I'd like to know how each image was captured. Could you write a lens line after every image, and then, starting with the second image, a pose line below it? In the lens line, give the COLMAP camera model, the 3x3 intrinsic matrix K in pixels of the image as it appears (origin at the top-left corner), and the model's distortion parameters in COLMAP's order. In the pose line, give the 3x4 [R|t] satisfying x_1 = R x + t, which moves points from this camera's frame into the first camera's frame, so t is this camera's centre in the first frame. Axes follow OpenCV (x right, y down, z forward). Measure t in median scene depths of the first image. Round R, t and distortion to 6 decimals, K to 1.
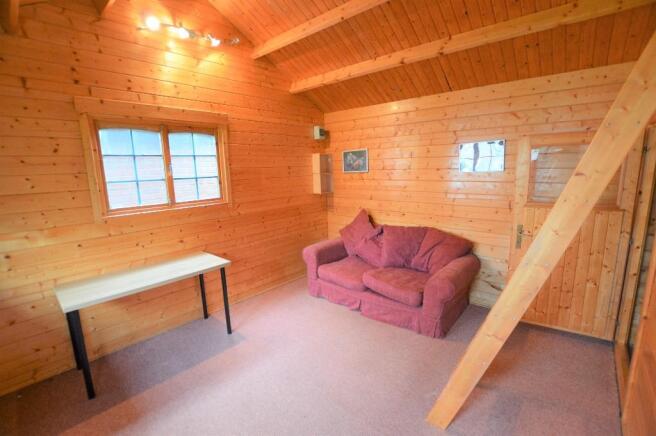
lens RADIAL K [[307.5, 0, 328.0], [0, 307.5, 218.0], [0, 0, 1]] dist [-0.001254, -0.000132]
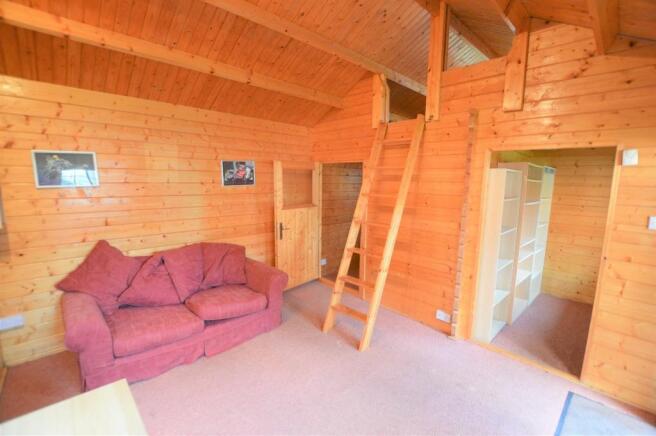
lens RADIAL K [[291.8, 0, 331.9], [0, 291.8, 216.9], [0, 0, 1]] dist [-0.001039, -0.000177]
pose [[0.102271, -0.106482, 0.989041, -0.543741], [0.148870, 0.984696, 0.090620, -0.072750], [-0.983554, 0.137971, 0.116558, 0.482761]]
